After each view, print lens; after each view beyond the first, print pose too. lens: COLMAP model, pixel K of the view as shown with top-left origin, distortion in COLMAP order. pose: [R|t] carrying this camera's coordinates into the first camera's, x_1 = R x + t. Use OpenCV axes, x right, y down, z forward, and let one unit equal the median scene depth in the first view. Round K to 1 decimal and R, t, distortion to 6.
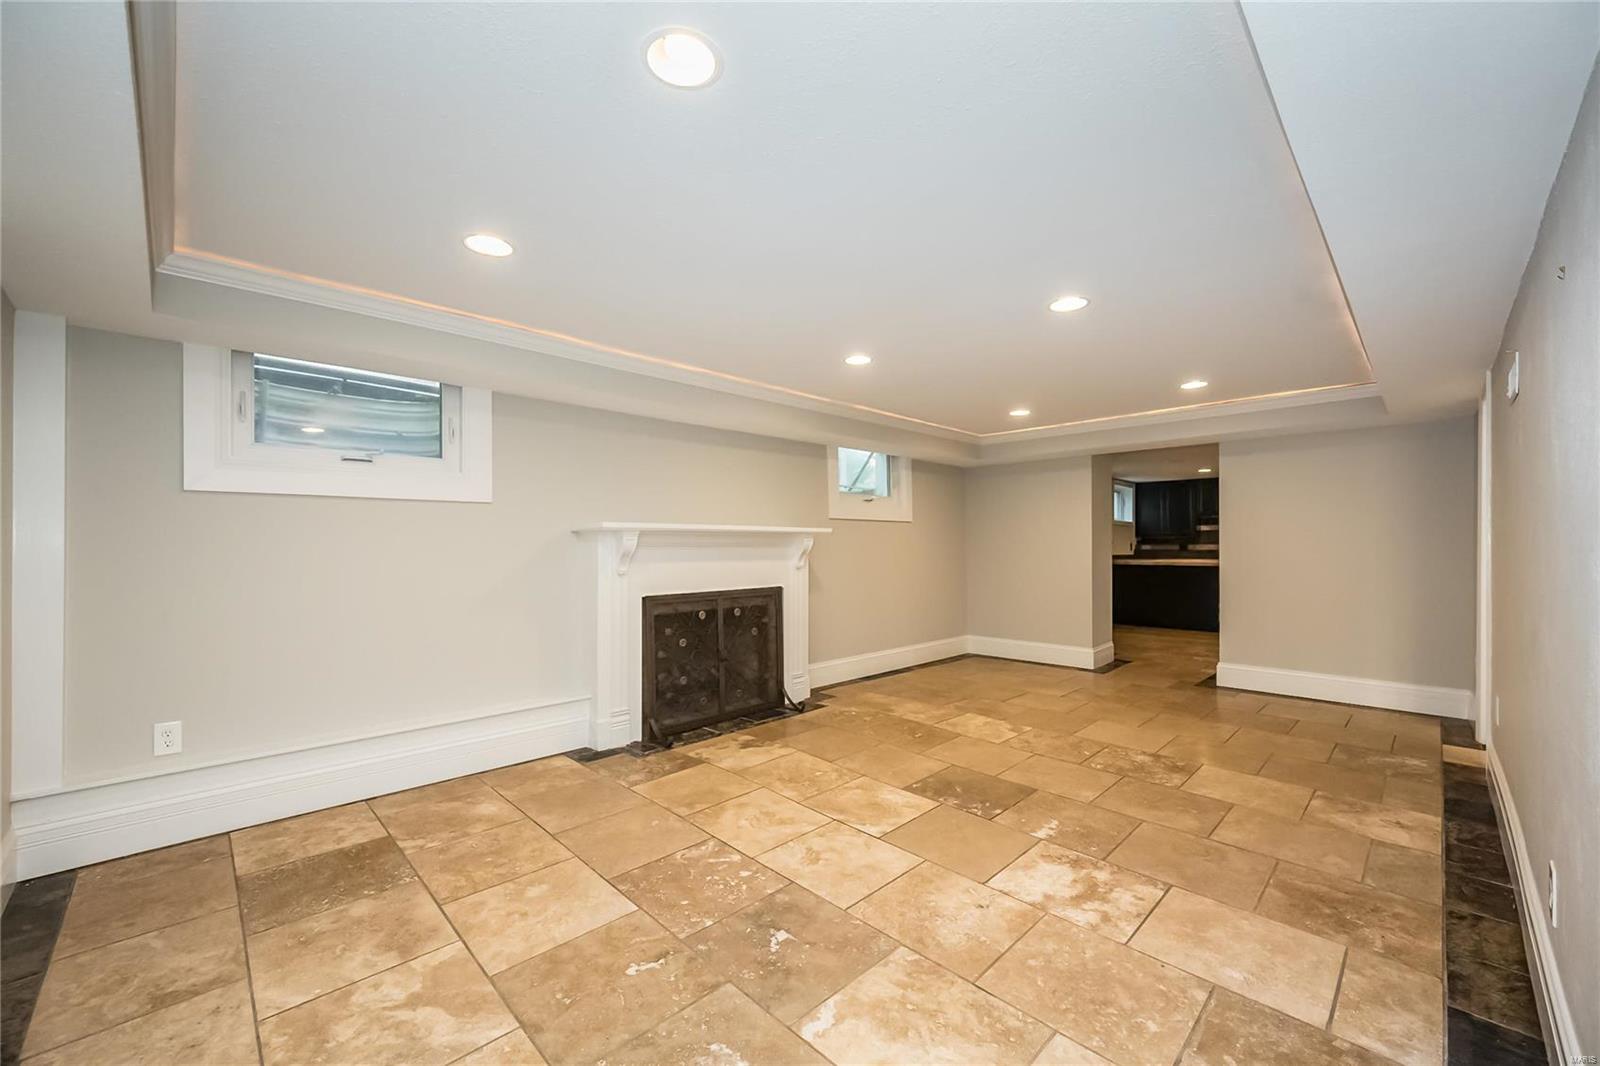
lens RADIAL K [[640.8, 0, 807.2], [0, 640.8, 541.6], [0, 0, 1]] dist [-0.002615, 0.000666]
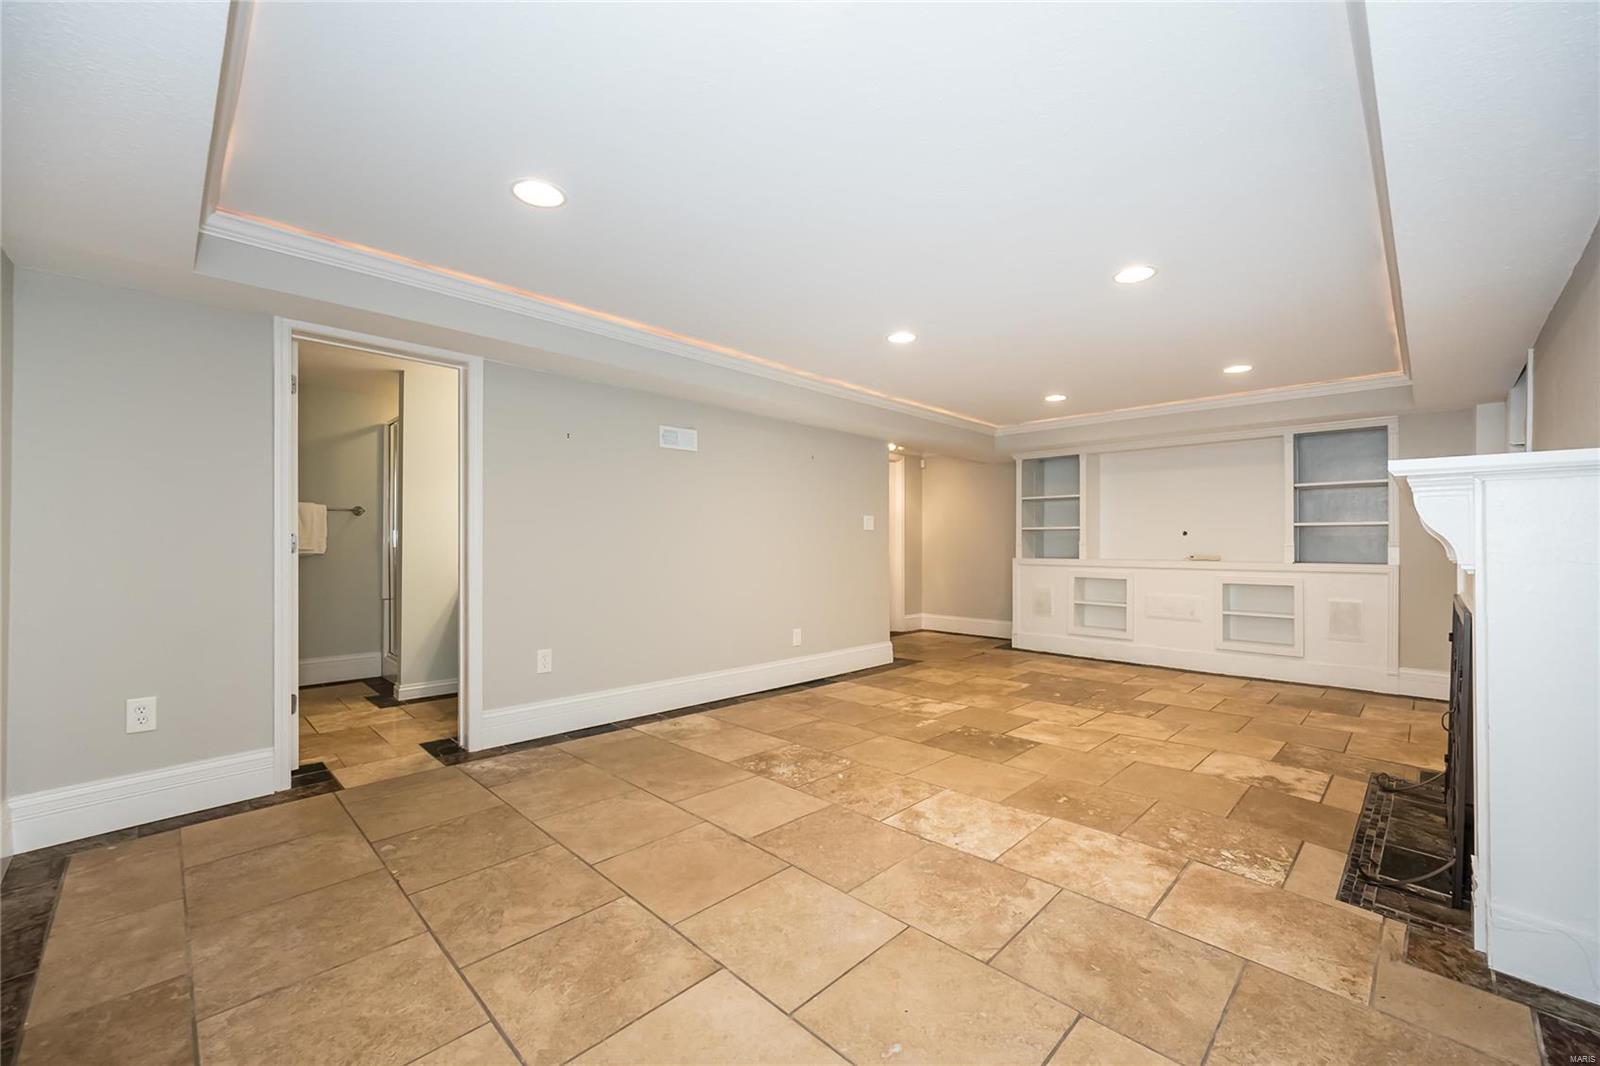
lens RADIAL K [[634.5, 0, 802.6], [0, 634.5, 537.6], [0, 0, 1]] dist [0.000940, -0.000072]
pose [[-0.999998, -0.001496, 0.001051, 0.544380], [-0.001514, 0.999844, -0.017596, 0.045762], [-0.001024, -0.017598, -0.999845, 2.036431]]
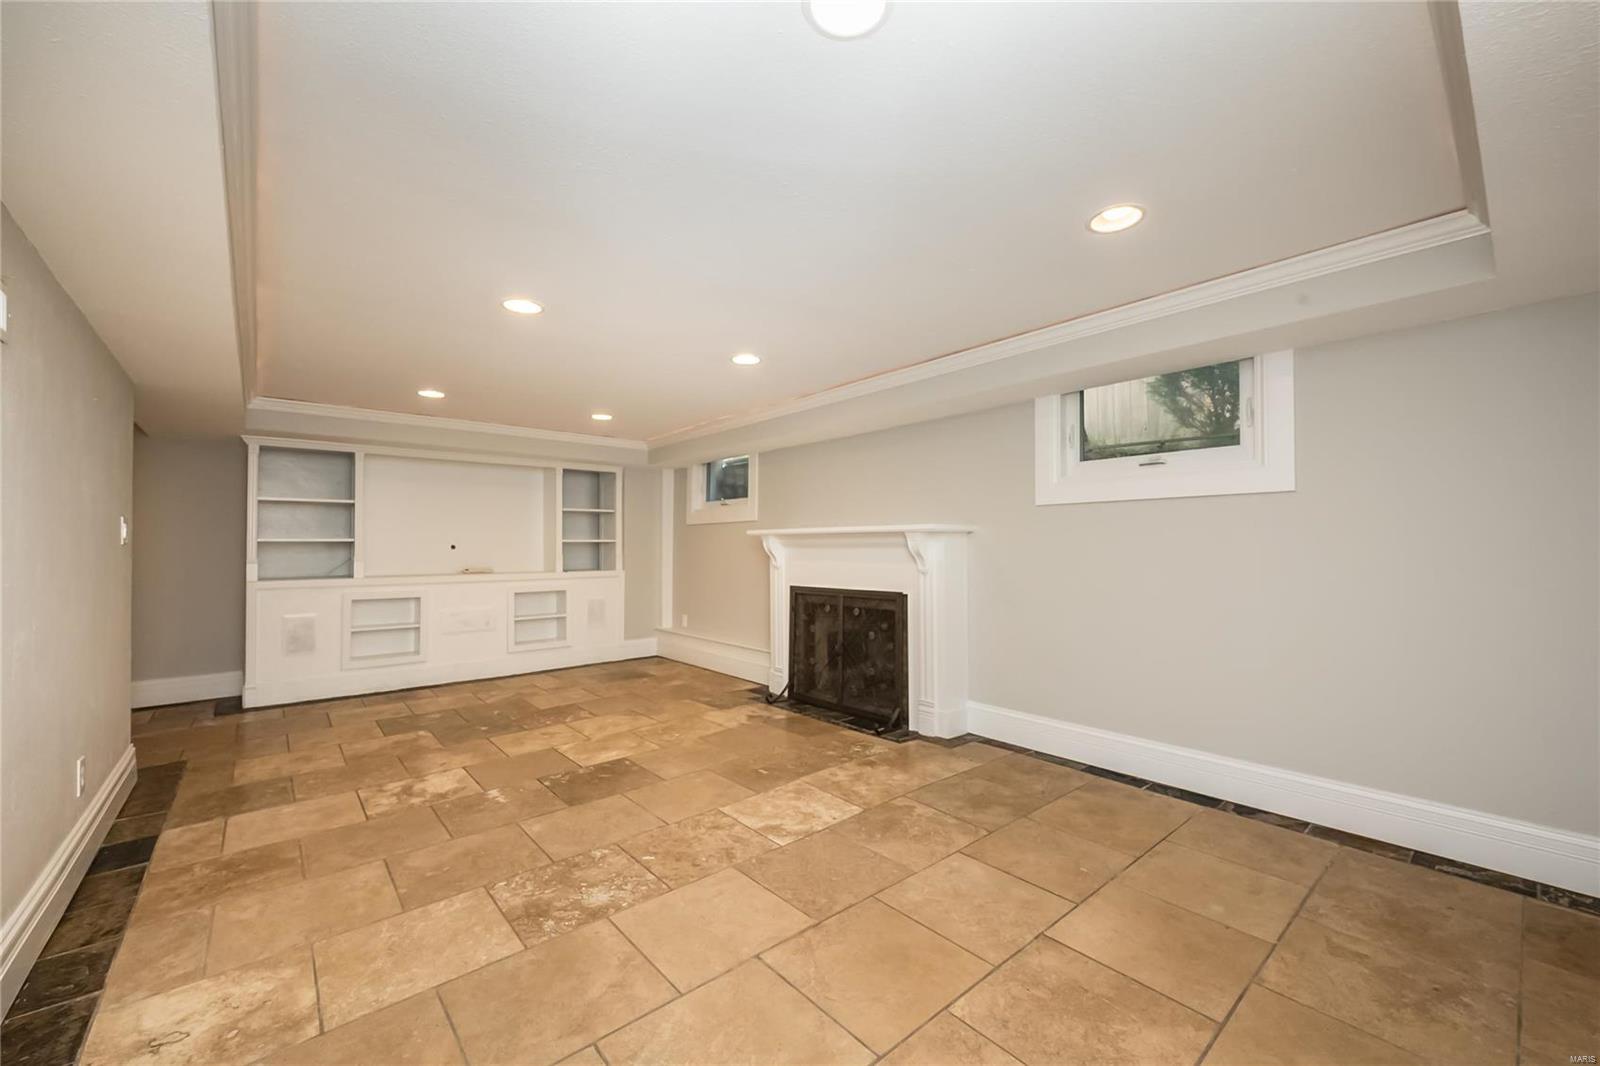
lens RADIAL K [[634.5, 0, 802.6], [0, 634.5, 537.6], [0, 0, 1]] dist [0.000940, -0.000072]
pose [[-0.085451, -0.012493, -0.996264, 1.216371], [0.012709, 0.999826, -0.013628, 0.009603], [0.996261, -0.013826, -0.085277, 1.369882]]
